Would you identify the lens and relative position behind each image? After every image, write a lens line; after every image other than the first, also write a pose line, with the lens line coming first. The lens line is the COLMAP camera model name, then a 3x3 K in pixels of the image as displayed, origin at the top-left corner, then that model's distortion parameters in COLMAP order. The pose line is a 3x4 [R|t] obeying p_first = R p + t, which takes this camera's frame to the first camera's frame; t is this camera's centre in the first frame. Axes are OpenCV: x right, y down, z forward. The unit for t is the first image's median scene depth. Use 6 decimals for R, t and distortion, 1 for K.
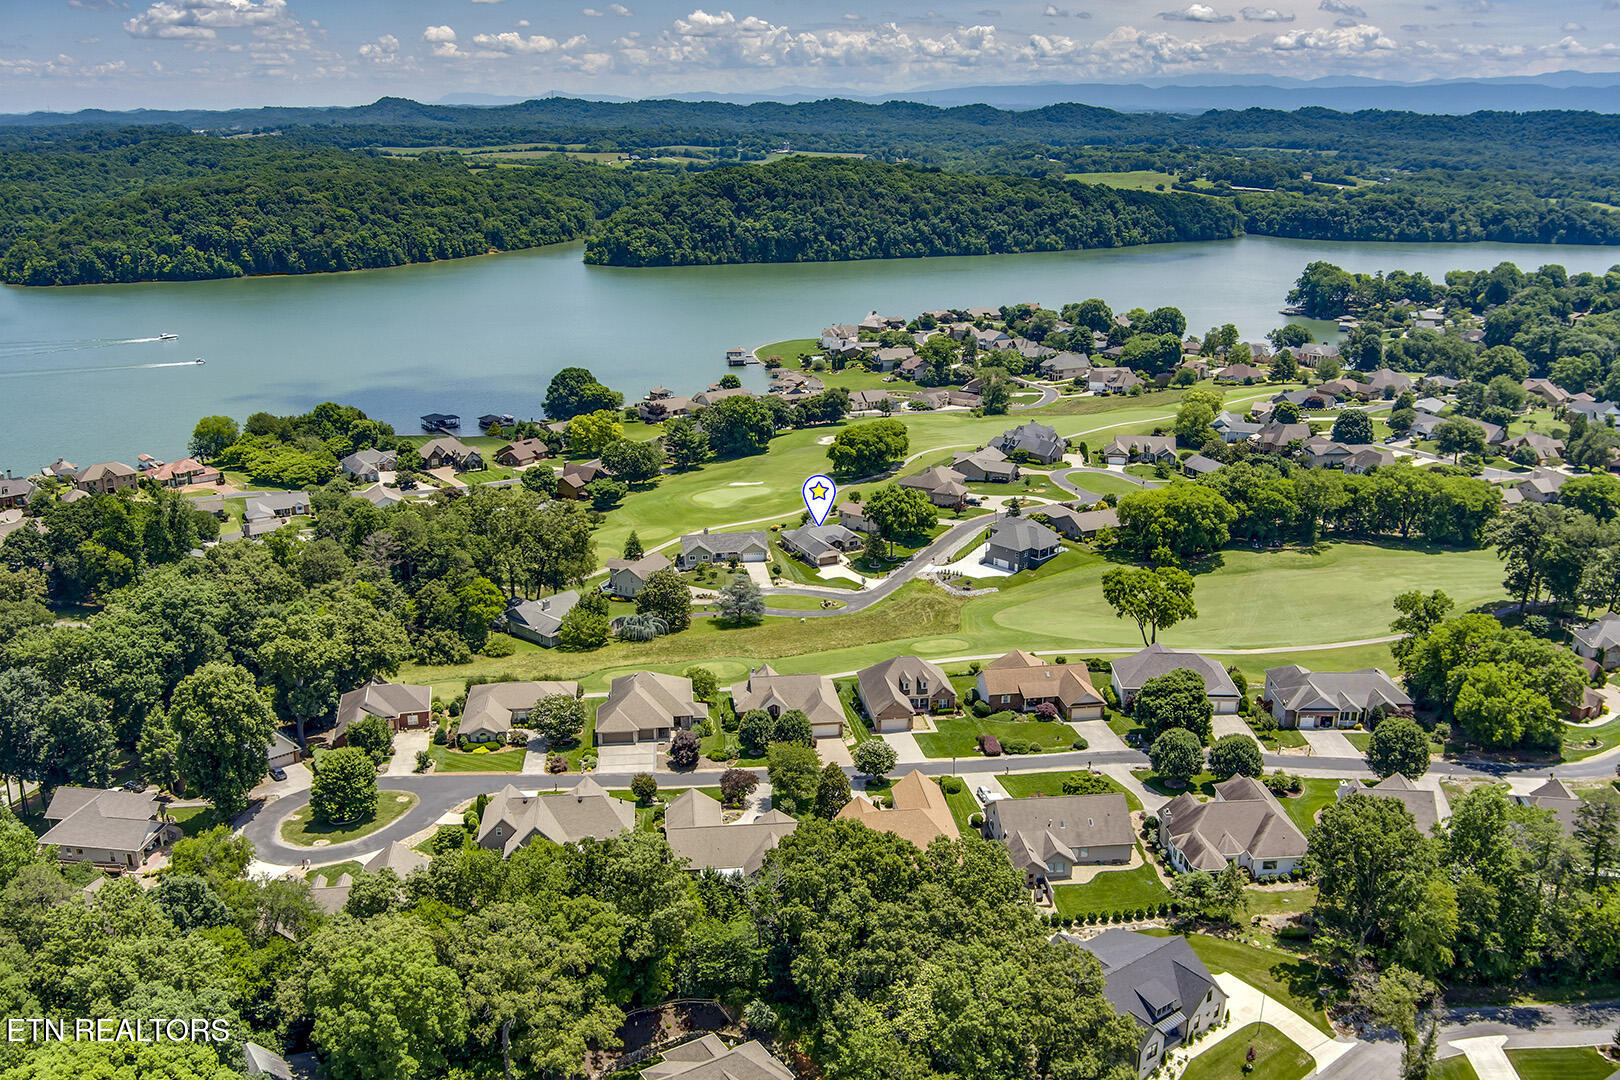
lens RADIAL K [[1341.9, 0, 829.5], [0, 1341.9, 543.0], [0, 0, 1]] dist [-0.069798, 0.016030]
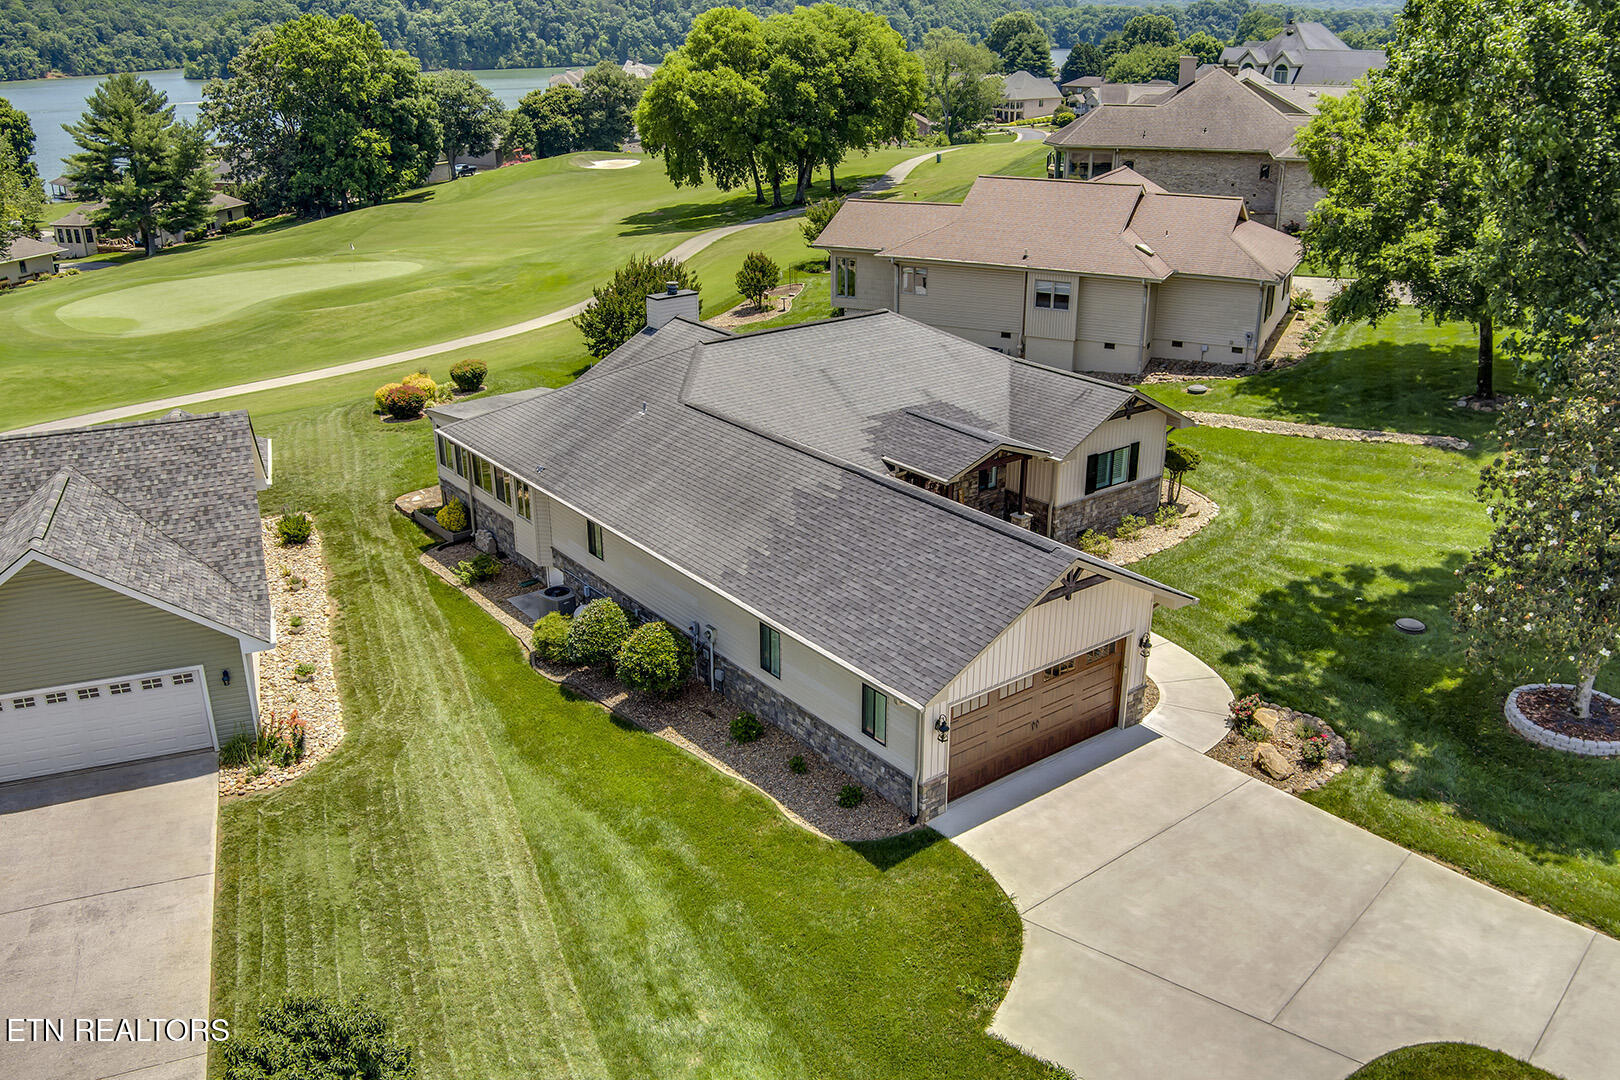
lens RADIAL K [[1326.0, 0, 804.1], [0, 1326.0, 544.9], [0, 0, 1]] dist [-0.085874, 0.043390]
pose [[0.981038, -0.082940, 0.175171, -0.008116], [0.070219, 0.994507, 0.077616, -0.001083], [-0.180646, -0.063844, 0.981474, 0.278814]]
